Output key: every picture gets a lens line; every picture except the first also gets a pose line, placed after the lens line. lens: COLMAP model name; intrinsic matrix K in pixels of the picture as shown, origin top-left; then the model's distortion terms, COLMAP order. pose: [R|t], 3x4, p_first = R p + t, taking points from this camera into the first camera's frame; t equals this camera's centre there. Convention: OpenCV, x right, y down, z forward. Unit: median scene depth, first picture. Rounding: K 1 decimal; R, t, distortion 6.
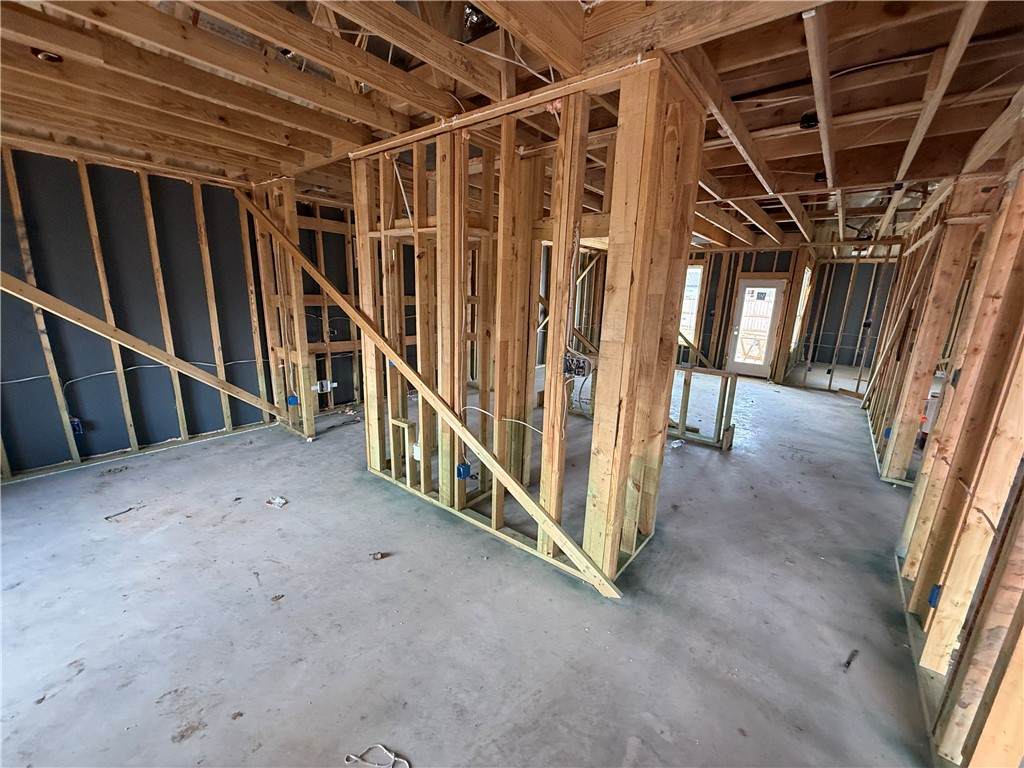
lens RADIAL K [[410.2, 0, 509.5], [0, 410.2, 386.7], [0, 0, 1]] dist [0.002355, 0.000147]
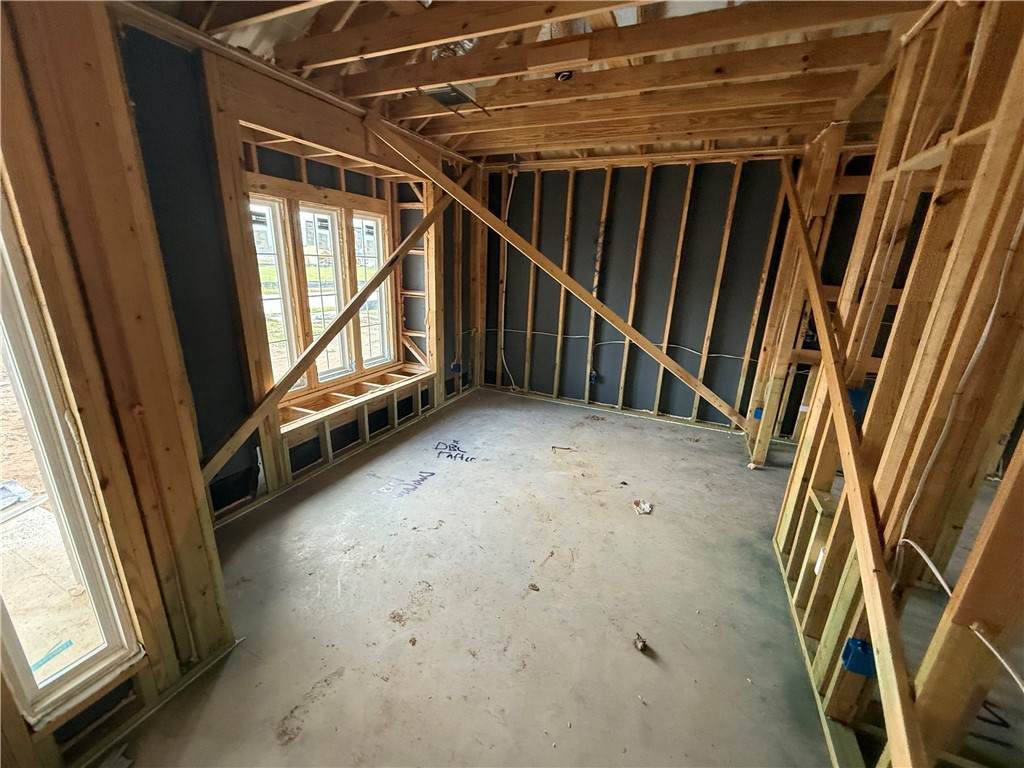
lens RADIAL K [[410.2, 0, 509.5], [0, 410.2, 386.7], [0, 0, 1]] dist [0.002355, 0.000147]
pose [[0.255548, 0.260622, -0.931006, 0.116118], [-0.253934, 0.947264, 0.195472, -0.063299], [0.932852, 0.186461, 0.308252, 0.335875]]
